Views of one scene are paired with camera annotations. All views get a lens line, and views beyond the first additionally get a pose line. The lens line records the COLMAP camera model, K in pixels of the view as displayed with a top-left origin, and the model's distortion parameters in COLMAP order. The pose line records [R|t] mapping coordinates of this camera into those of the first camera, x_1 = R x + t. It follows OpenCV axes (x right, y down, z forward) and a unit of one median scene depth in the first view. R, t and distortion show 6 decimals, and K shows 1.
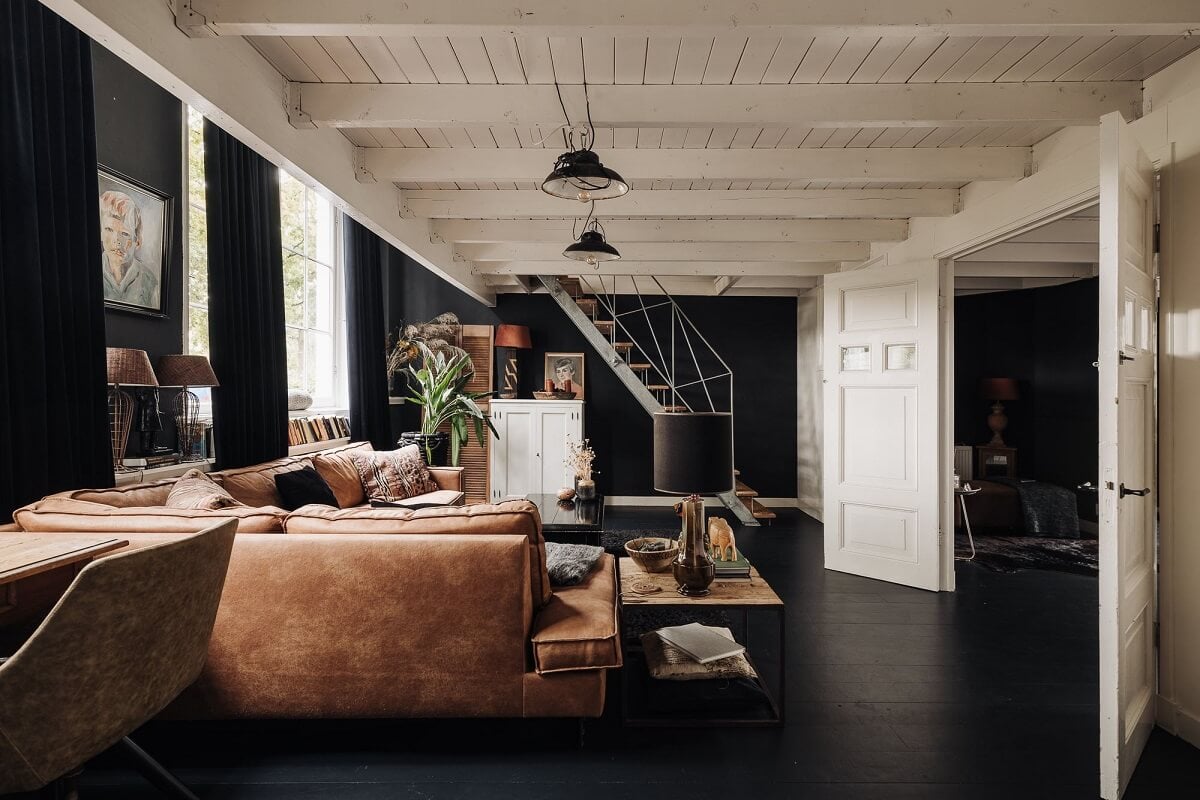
lens RADIAL K [[558.3, 0, 611.1], [0, 558.3, 412.5], [0, 0, 1]] dist [0.004121, -0.000412]
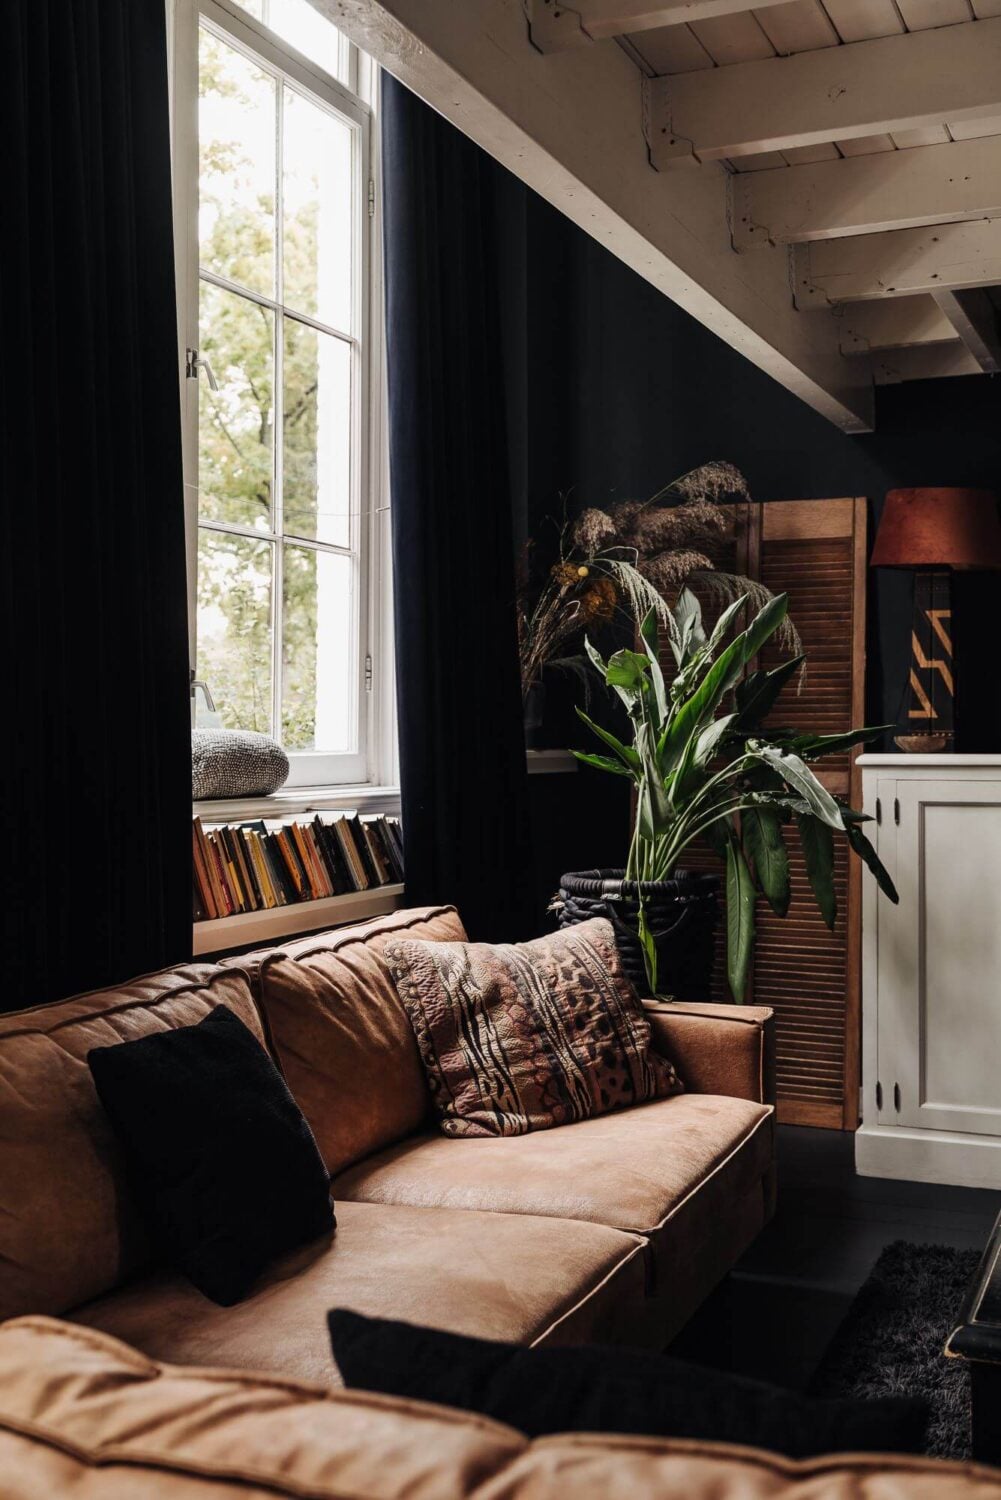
lens RADIAL K [[1599.7, 0, 510.2], [0, 1599.7, 740.0], [0, 0, 1]] dist [0.001138, 0.000000]
pose [[0.917178, -0.012346, -0.398286, -0.062703], [0.000420, 0.999549, -0.030018, -0.007531], [0.398477, 0.027365, 0.916770, 0.211132]]
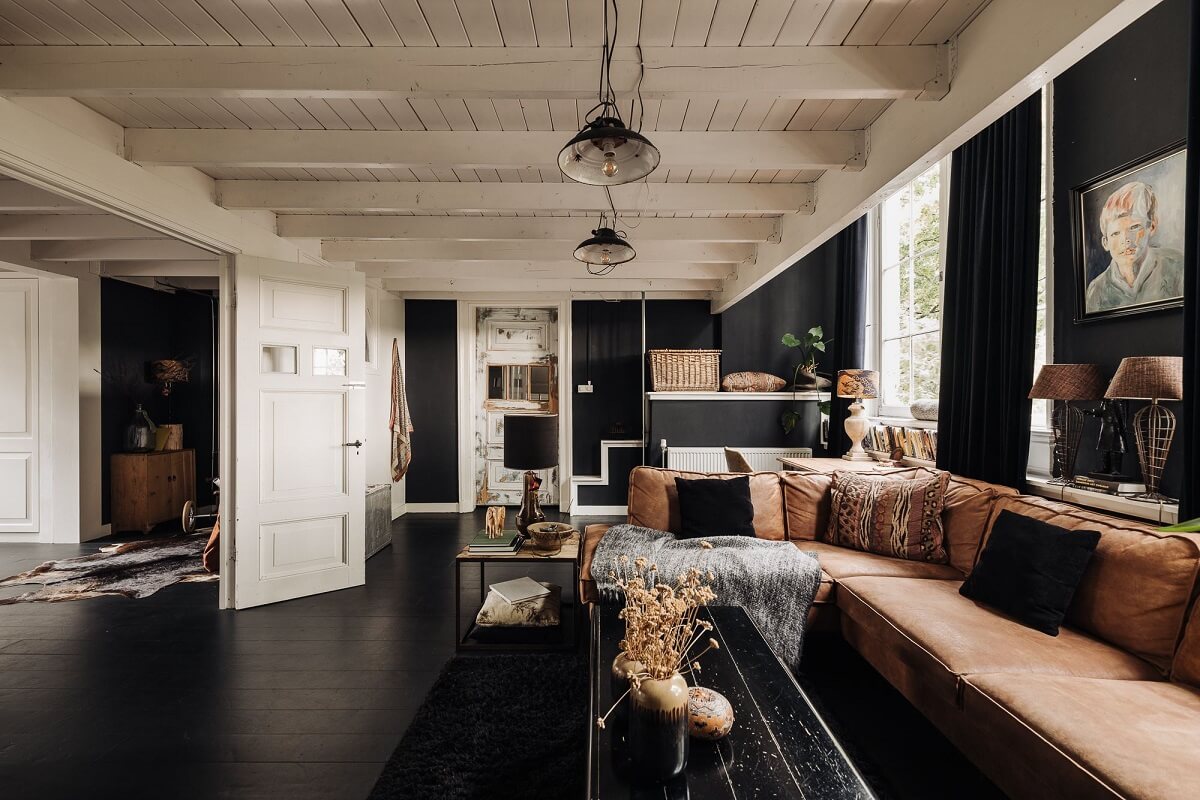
lens RADIAL K [[558.3, 0, 595.8], [0, 558.3, 399.9], [0, 0, 1]] dist [0.004121, -0.000412]
pose [[-0.999899, -0.011948, 0.007712, -0.017826], [-0.011747, 0.999603, 0.025619, -0.032696], [-0.008015, 0.025526, -0.999642, 1.025958]]
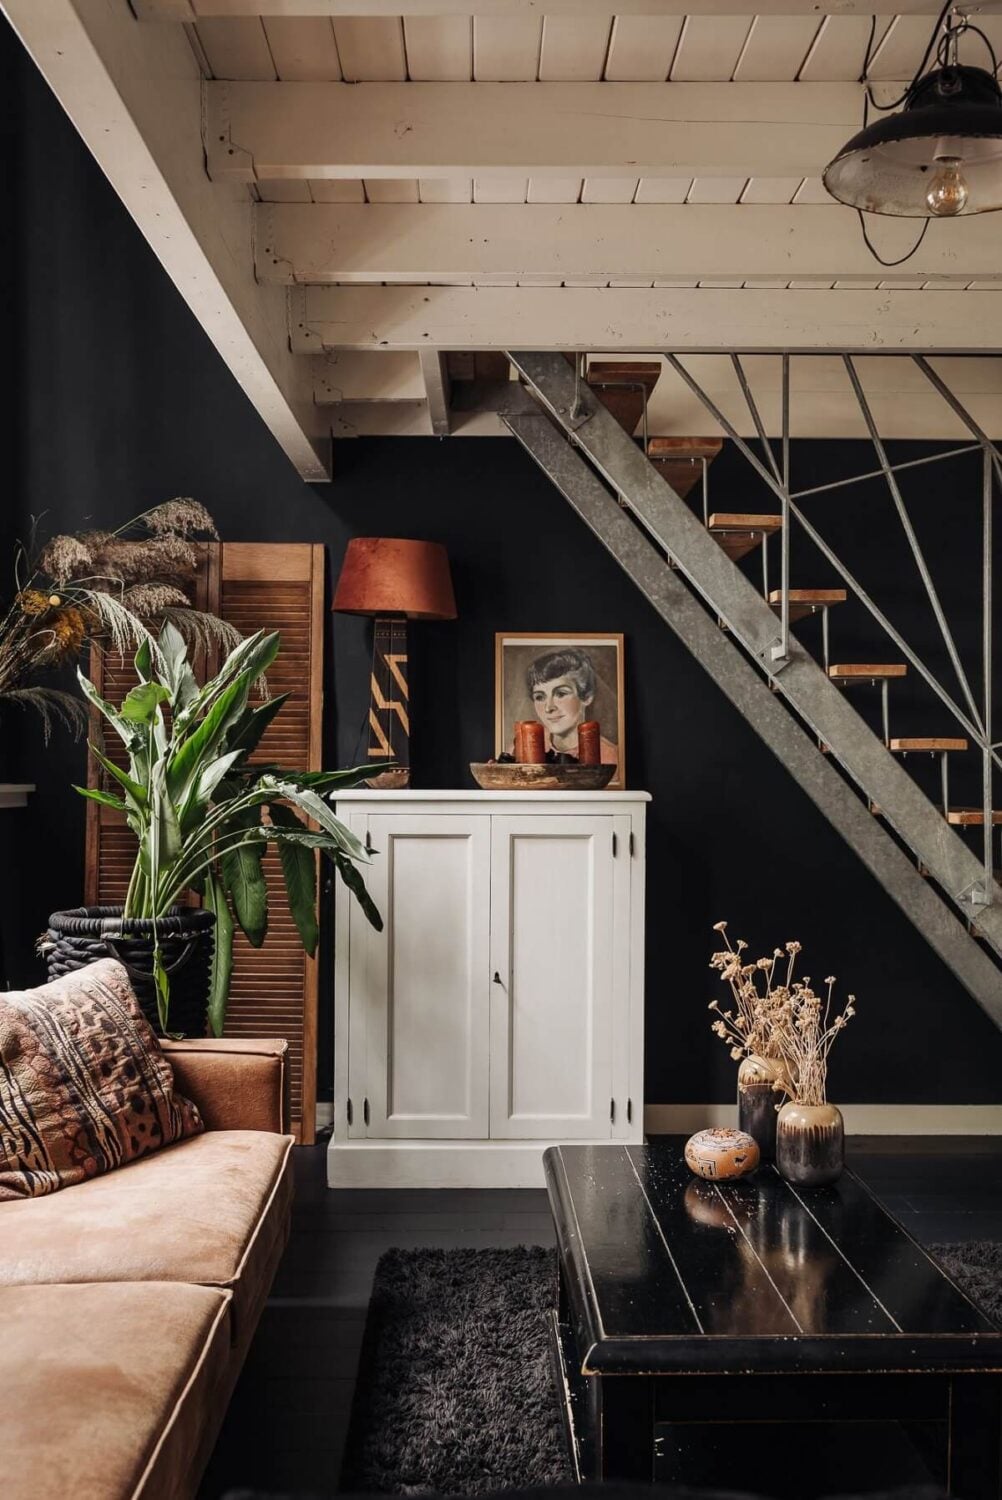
lens RADIAL K [[1475.2, 0, 507.8], [0, 1475.2, 824.3], [0, 0, 1]] dist [0.002722, 0.000000]
pose [[0.999948, -0.007082, 0.007298, -0.142095], [0.007044, 0.999962, 0.005230, -0.009759], [-0.007335, -0.005178, 0.999960, 0.243561]]
